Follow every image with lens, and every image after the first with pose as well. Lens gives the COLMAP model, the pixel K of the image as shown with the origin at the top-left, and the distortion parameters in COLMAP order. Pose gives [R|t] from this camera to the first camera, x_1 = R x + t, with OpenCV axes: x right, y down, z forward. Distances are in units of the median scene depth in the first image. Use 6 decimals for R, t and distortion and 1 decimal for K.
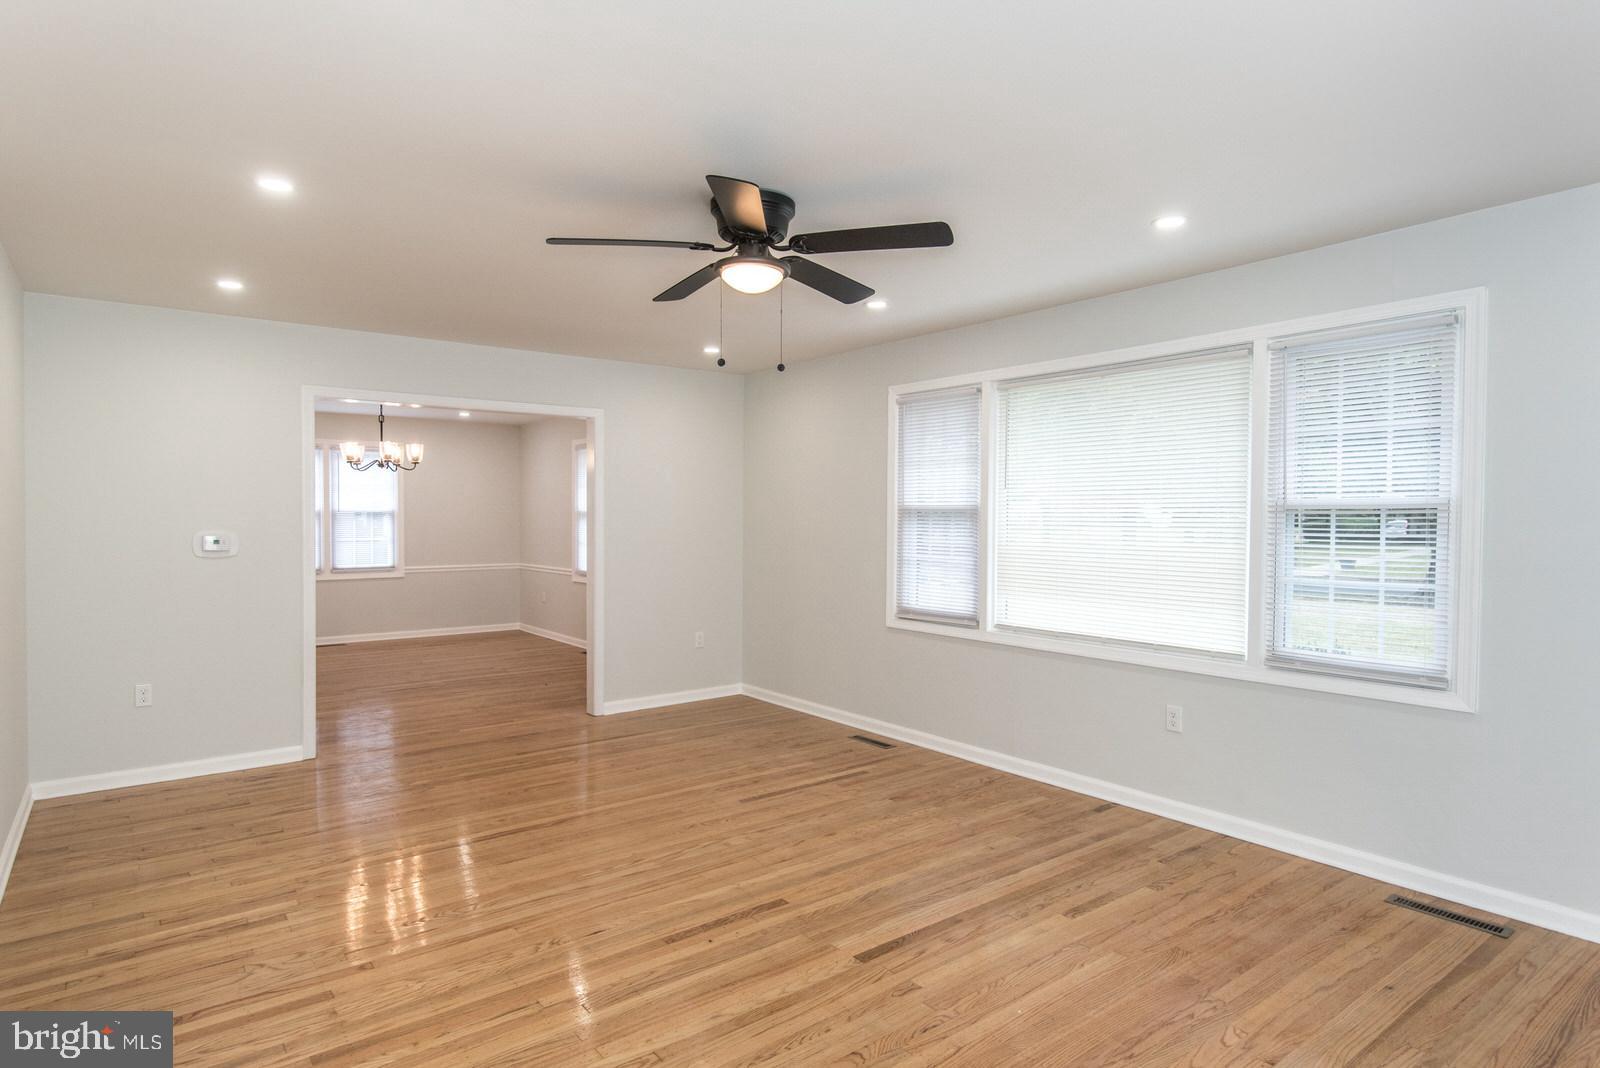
lens RADIAL K [[842.0, 0, 810.5], [0, 842.0, 525.3], [0, 0, 1]] dist [0.007041, -0.002274]
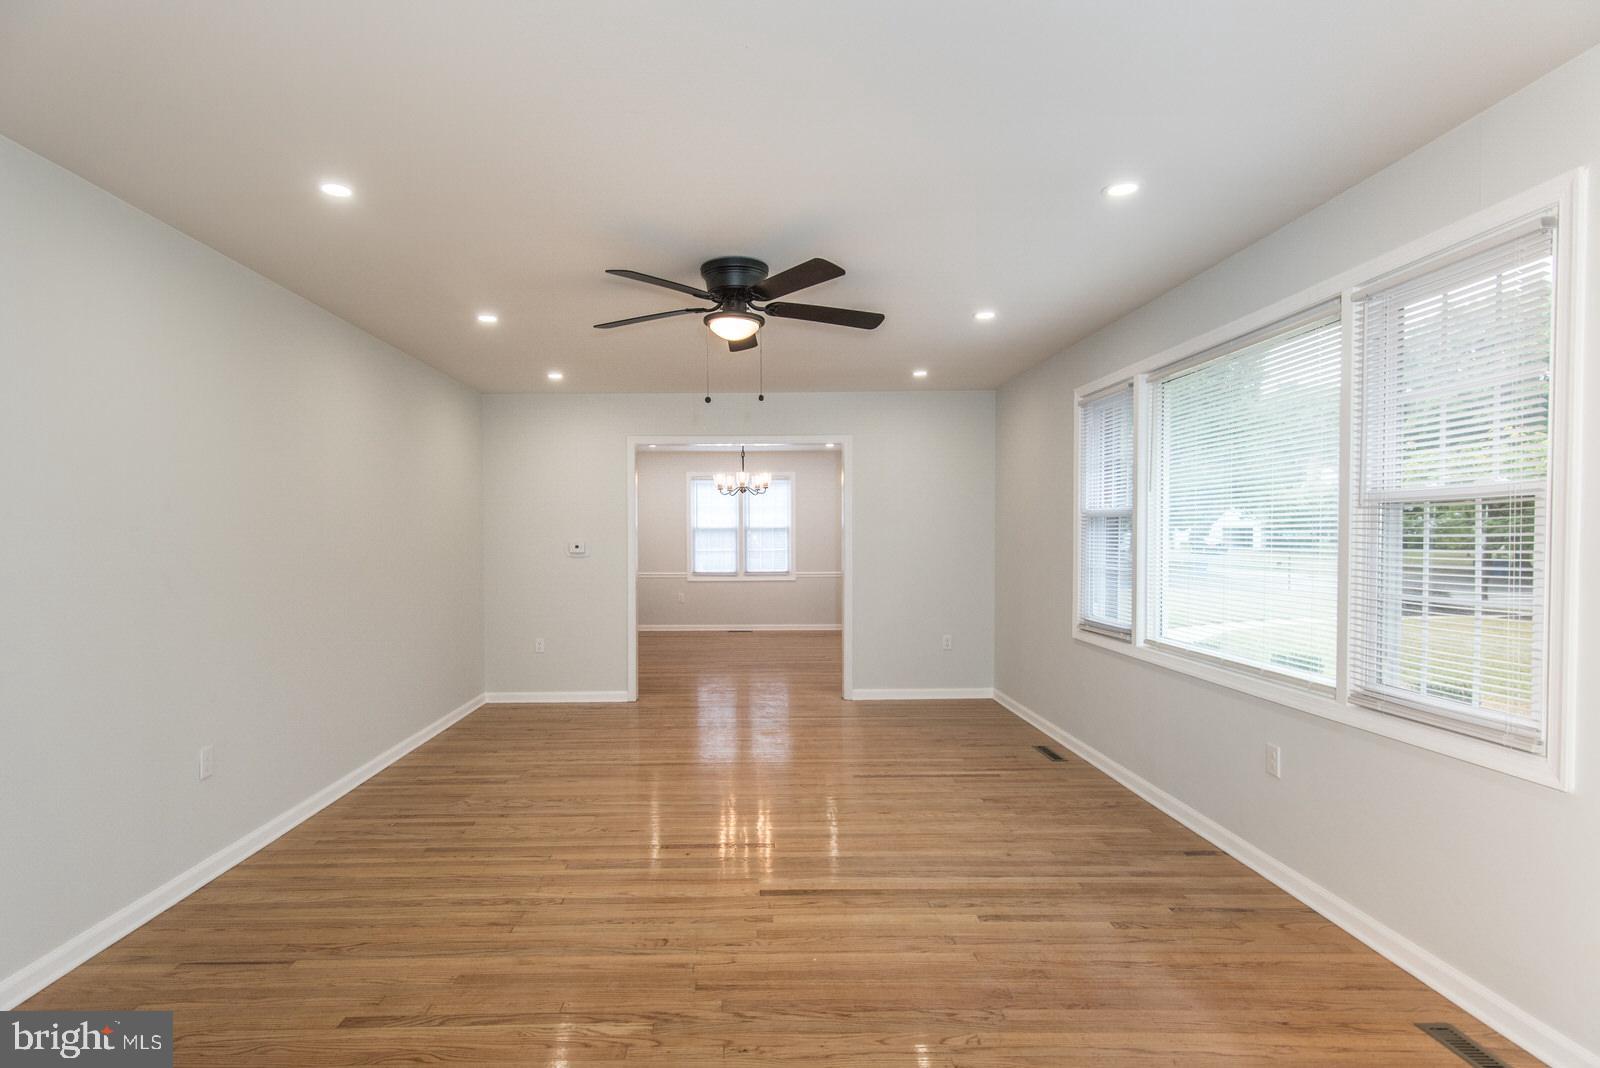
lens RADIAL K [[810.2, 0, 782.3], [0, 810.2, 556.7], [0, 0, 1]] dist [0.006656, -0.000771]
pose [[0.803317, 0.007957, -0.595499, 0.528313], [0.001732, 0.999875, 0.015697, 0.015662], [0.595550, -0.013641, 0.803203, 0.073584]]
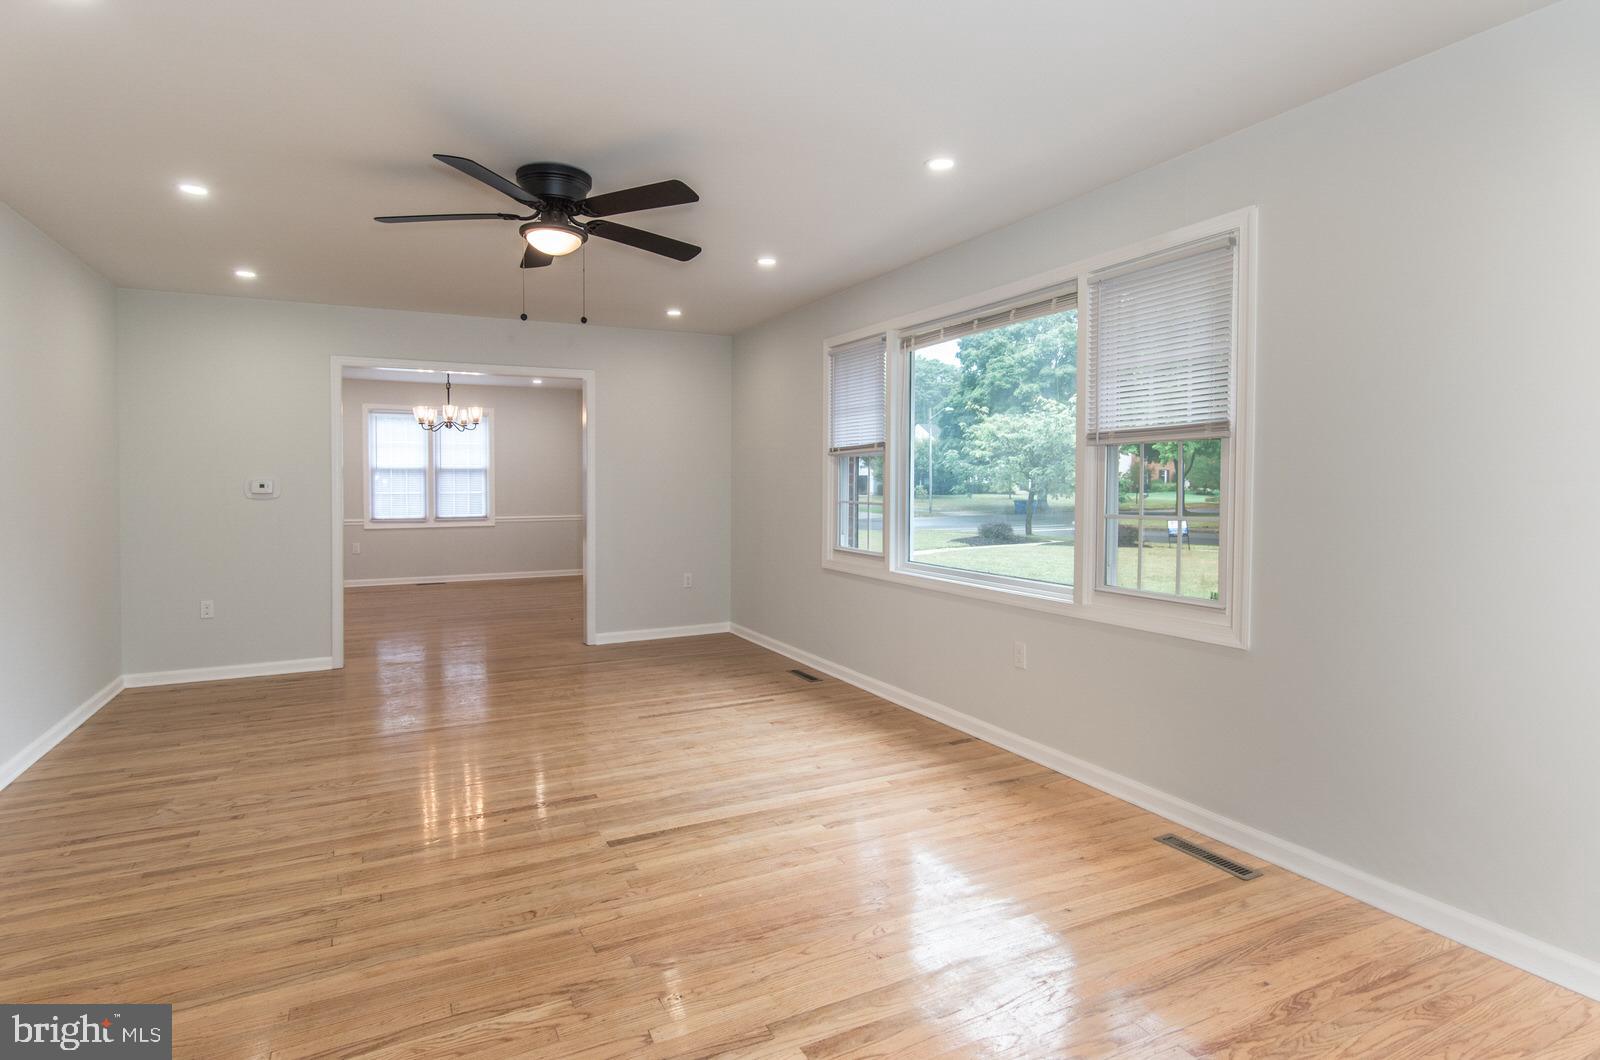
lens RADIAL K [[810.2, 0, 800.8], [0, 810.2, 529.3], [0, 0, 1]] dist [0.006656, -0.000771]
pose [[0.980468, 0.006708, -0.196562, 0.365494], [0.003938, 0.998548, 0.053723, 0.021338], [0.196637, -0.053447, 0.979018, -0.001256]]
